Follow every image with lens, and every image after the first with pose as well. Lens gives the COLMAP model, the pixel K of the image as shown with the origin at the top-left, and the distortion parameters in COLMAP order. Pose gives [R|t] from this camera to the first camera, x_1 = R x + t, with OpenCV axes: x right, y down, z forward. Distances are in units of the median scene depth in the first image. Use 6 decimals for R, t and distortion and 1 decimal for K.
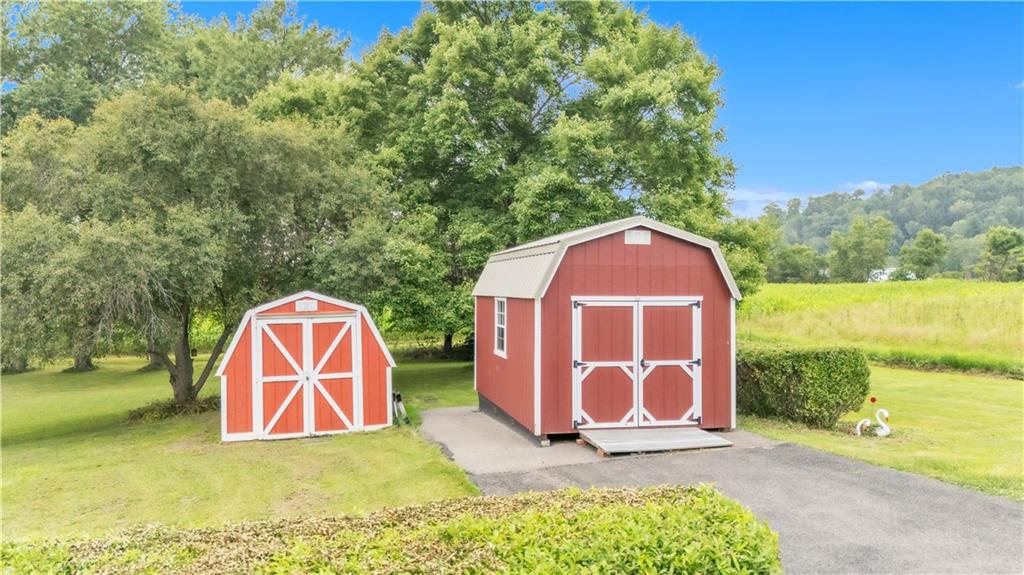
lens RADIAL K [[777.3, 0, 519.9], [0, 777.3, 287.8], [0, 0, 1]] dist [0.077325, -0.044810]
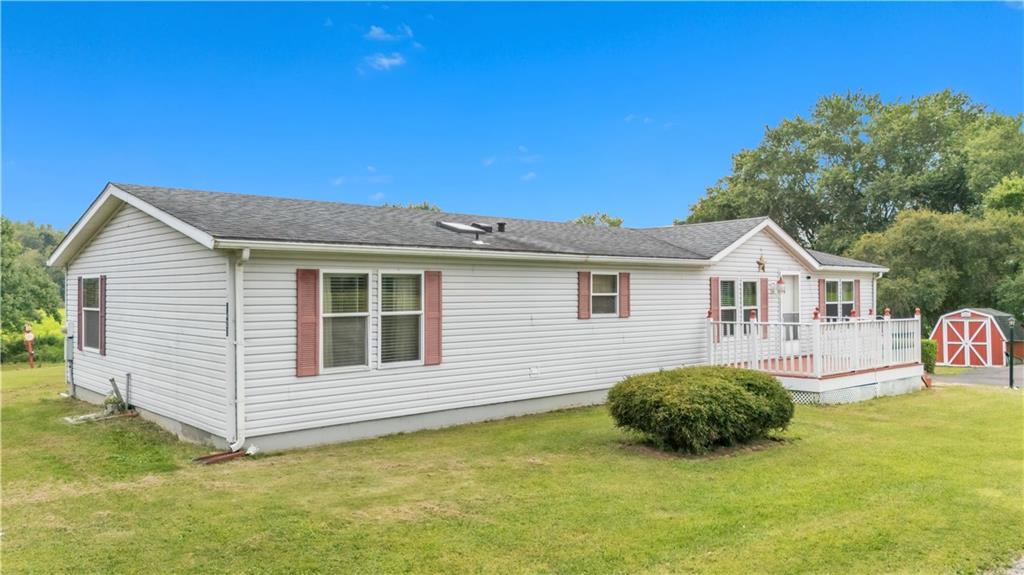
lens RADIAL K [[777.3, 0, 513.6], [0, 777.3, 285.2], [0, 0, 1]] dist [0.077325, -0.044810]
pose [[0.551955, -0.009925, -0.833815, 0.931774], [0.002395, 0.999944, -0.010317, -0.042748], [0.833871, 0.003697, 0.551948, -1.430340]]
